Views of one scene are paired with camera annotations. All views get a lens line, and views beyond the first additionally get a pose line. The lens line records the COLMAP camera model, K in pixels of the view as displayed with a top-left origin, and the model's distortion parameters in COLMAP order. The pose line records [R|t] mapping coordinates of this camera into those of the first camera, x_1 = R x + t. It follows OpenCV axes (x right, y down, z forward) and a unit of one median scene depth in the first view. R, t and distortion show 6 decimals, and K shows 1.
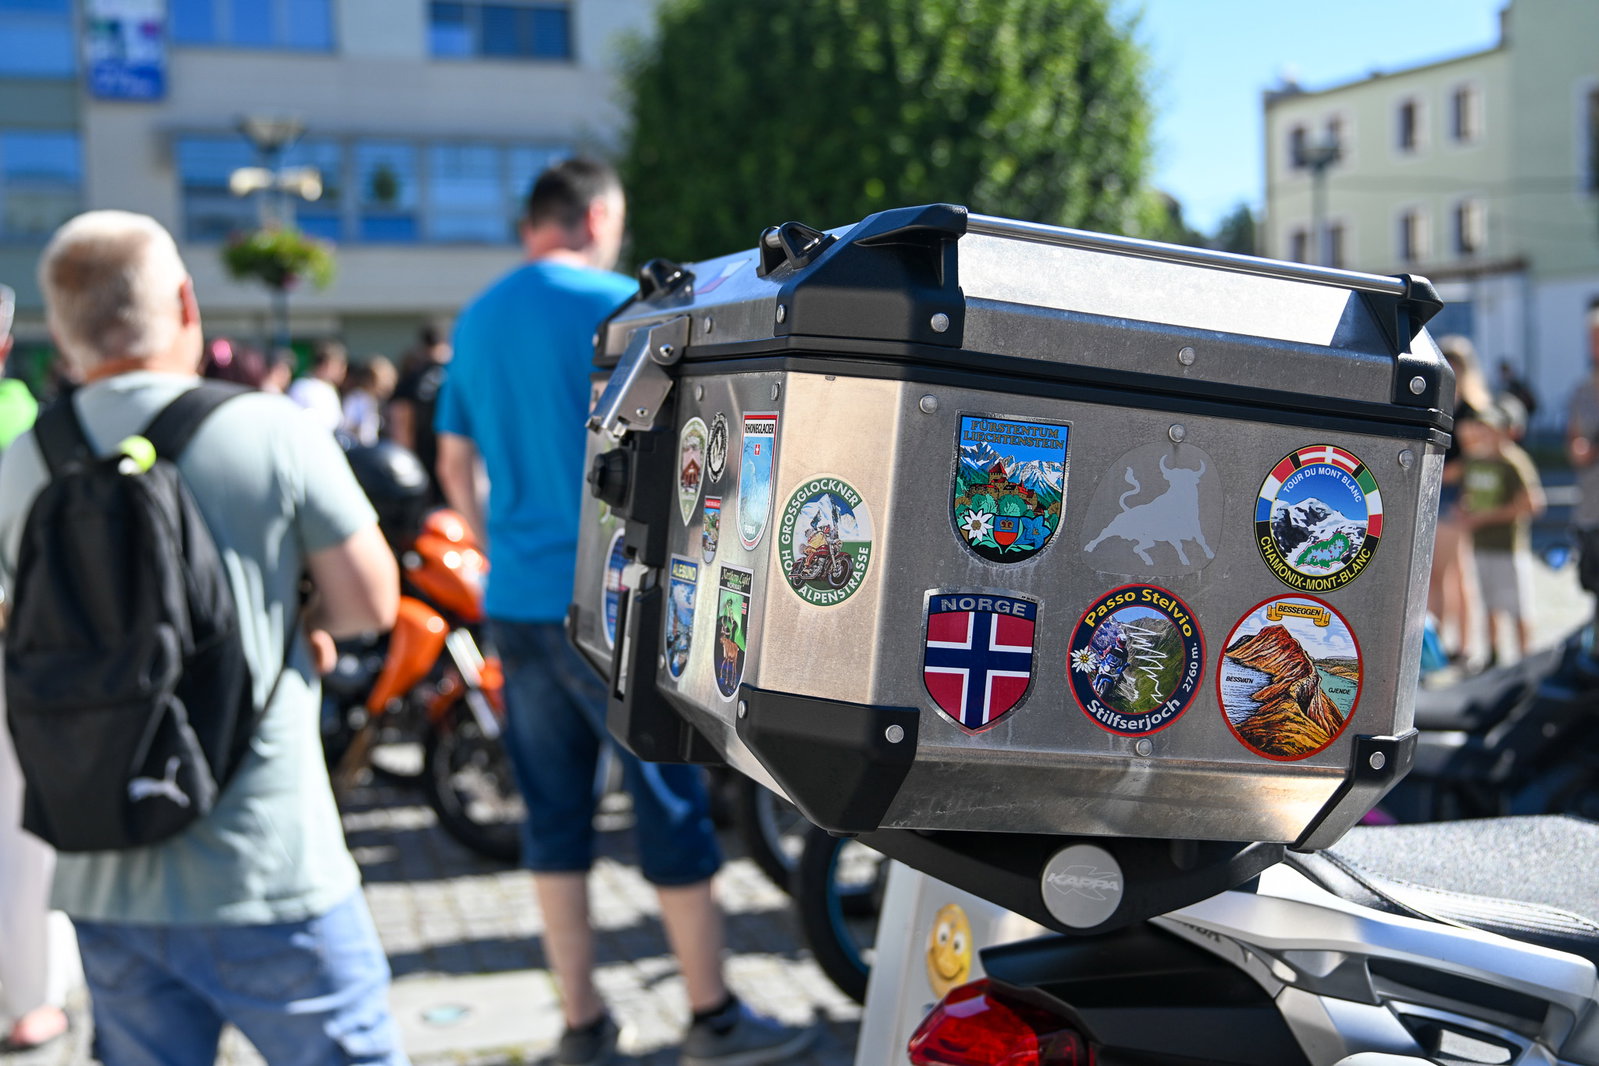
lens RADIAL K [[2011.3, 0, 809.3], [0, 2011.3, 525.1], [0, 0, 1]] dist [0.001205, 0.036947]
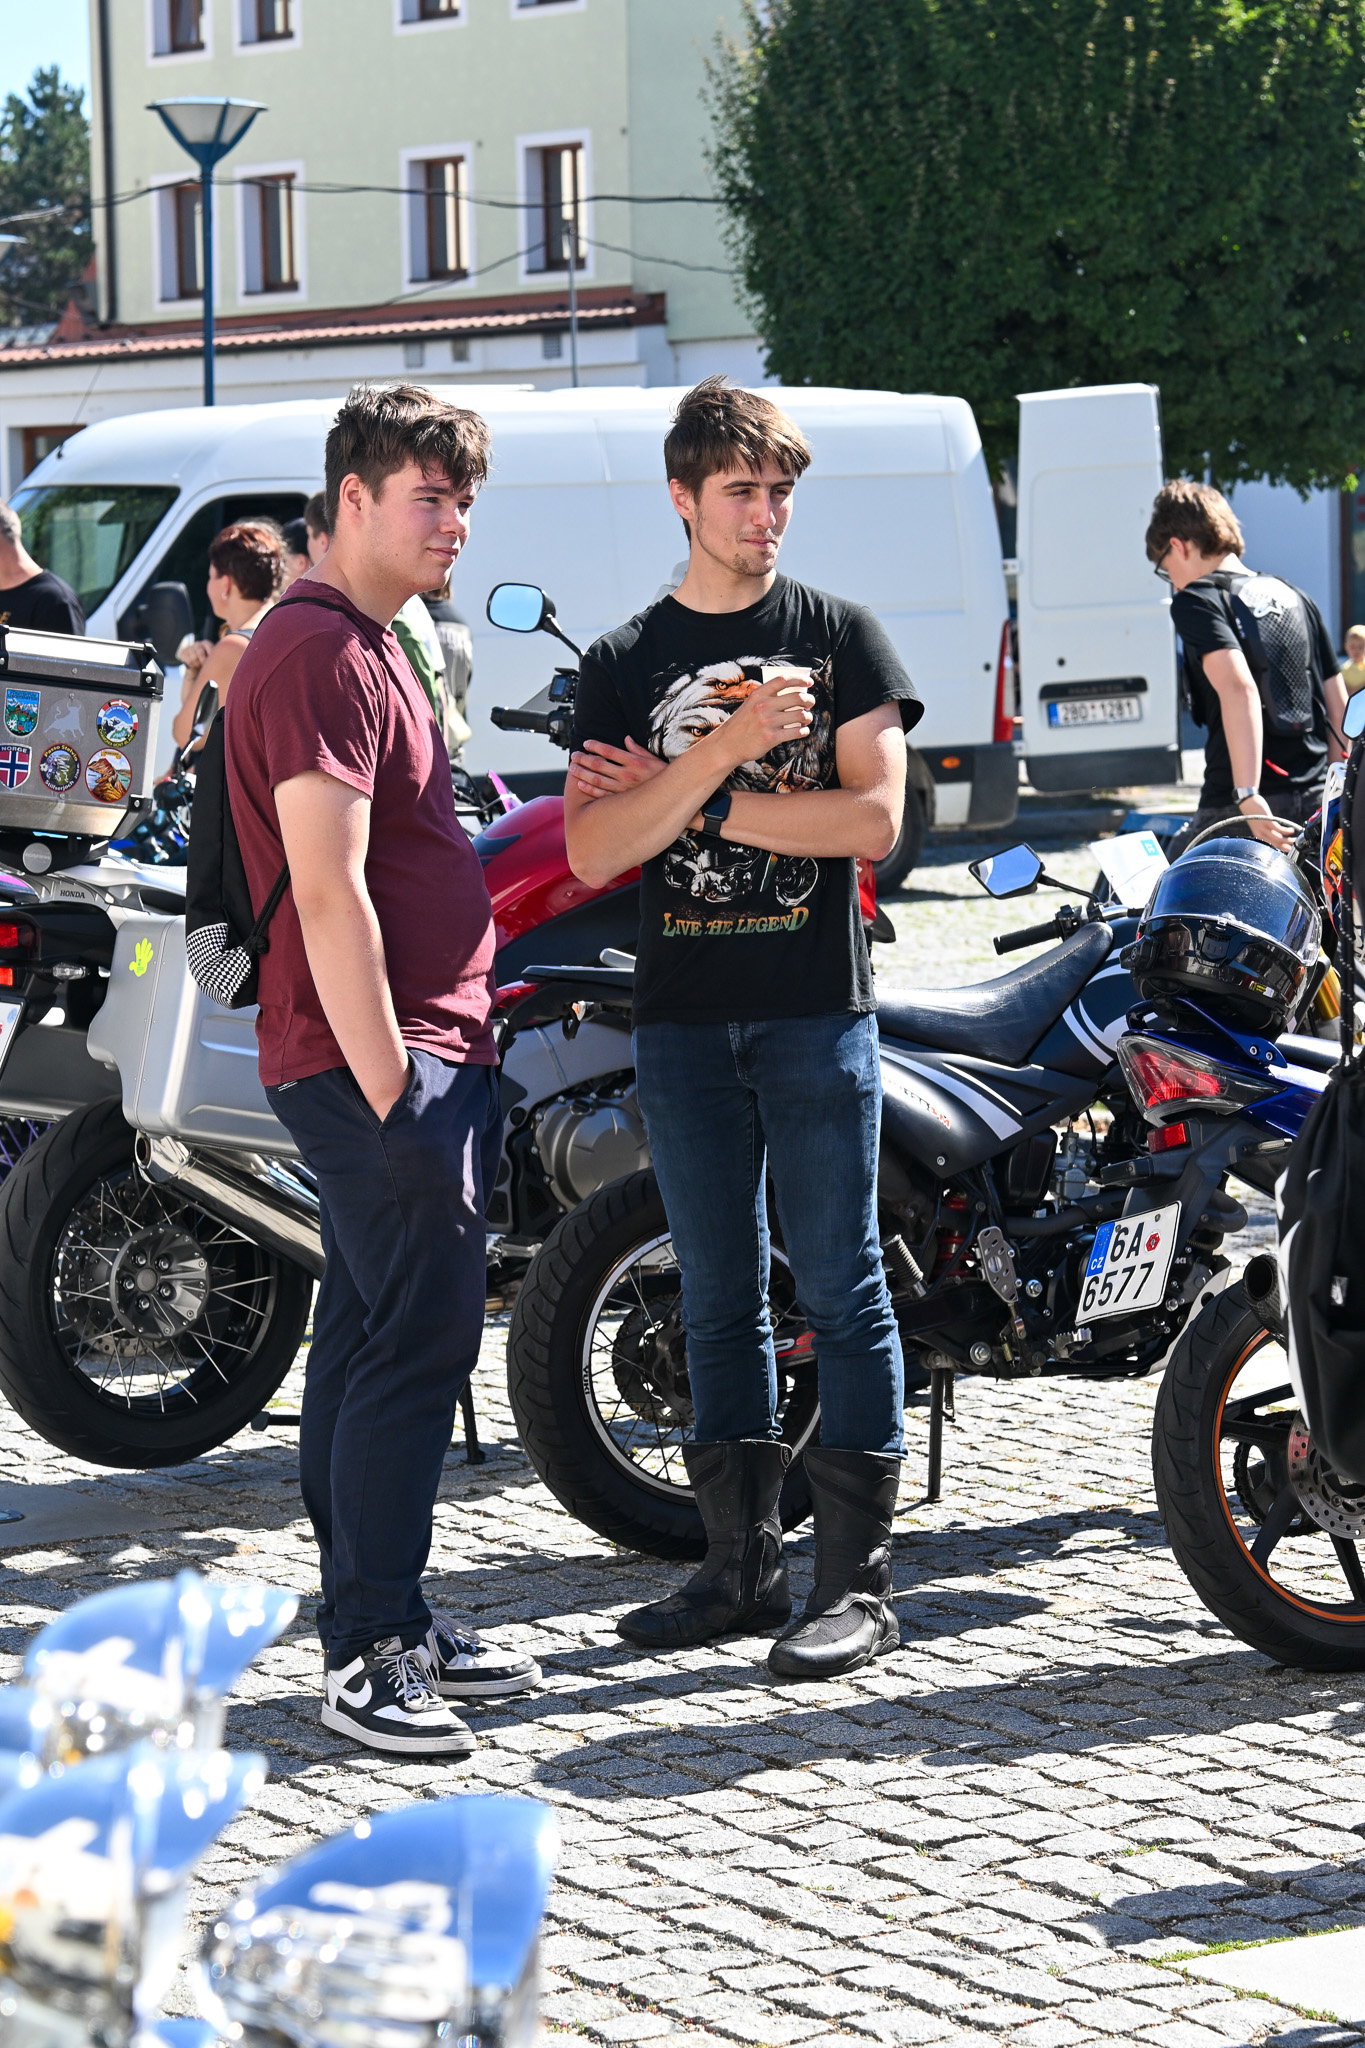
lens RADIAL K [[5604.6, 0, 682.5], [0, 5604.6, 1024.0], [0, 0, 1]] dist [-0.025293, 0.392554]
pose [[0.947983, -0.015141, 0.317960, -1.644654], [0.009763, 0.999781, 0.018502, 0.303733], [-0.318171, -0.014435, 0.947924, -7.342286]]
